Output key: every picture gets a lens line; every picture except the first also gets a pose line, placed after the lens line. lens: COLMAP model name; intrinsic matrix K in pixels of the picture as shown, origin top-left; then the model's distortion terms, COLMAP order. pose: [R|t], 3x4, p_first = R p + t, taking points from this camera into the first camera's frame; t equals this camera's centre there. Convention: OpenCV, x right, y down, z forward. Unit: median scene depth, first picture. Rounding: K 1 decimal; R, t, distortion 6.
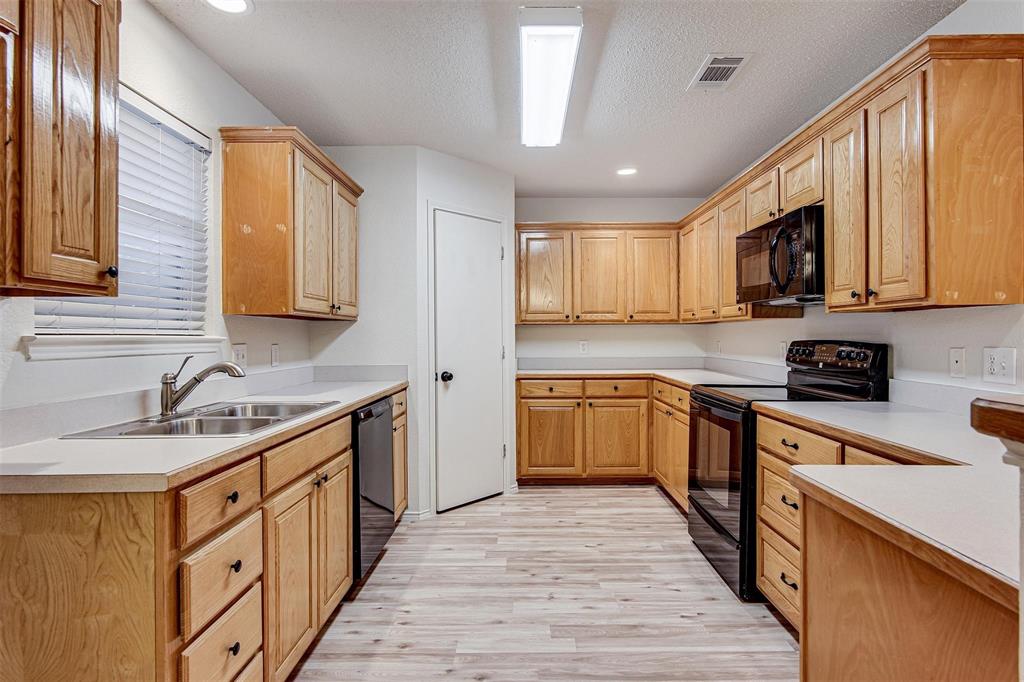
lens RADIAL K [[528.3, 0, 517.5], [0, 528.3, 337.4], [0, 0, 1]] dist [0.003087, -0.000444]
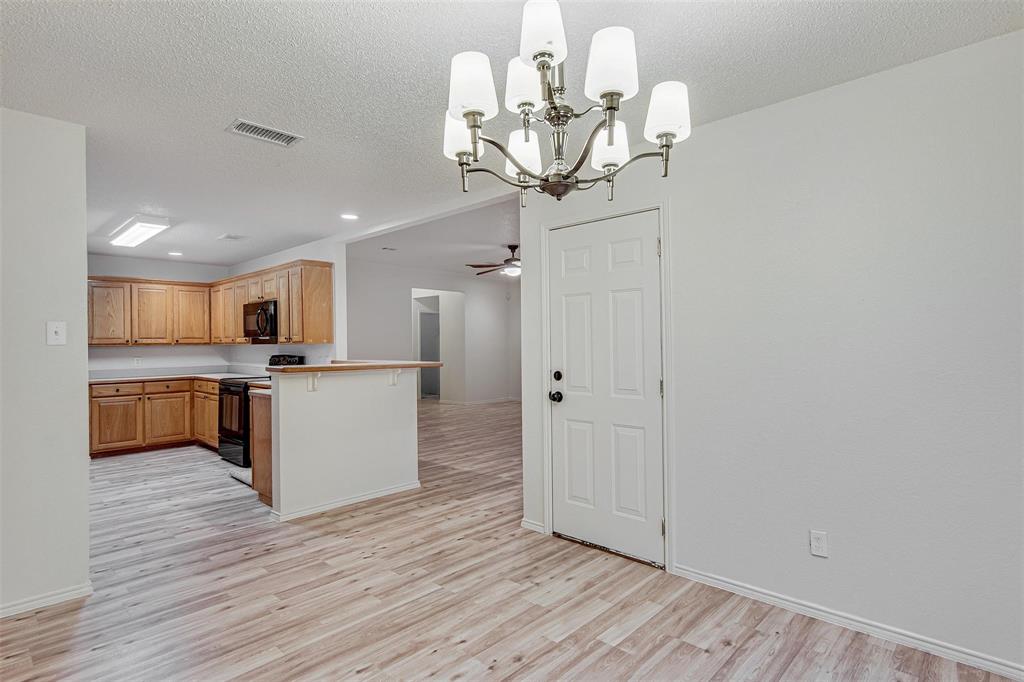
lens RADIAL K [[528.3, 0, 513.7], [0, 528.3, 341.6], [0, 0, 1]] dist [0.003087, -0.000444]
pose [[0.676033, -0.004116, 0.736860, -0.281554], [0.010911, 0.999931, -0.004424, -0.020702], [-0.736791, 0.011031, 0.676031, -0.842356]]
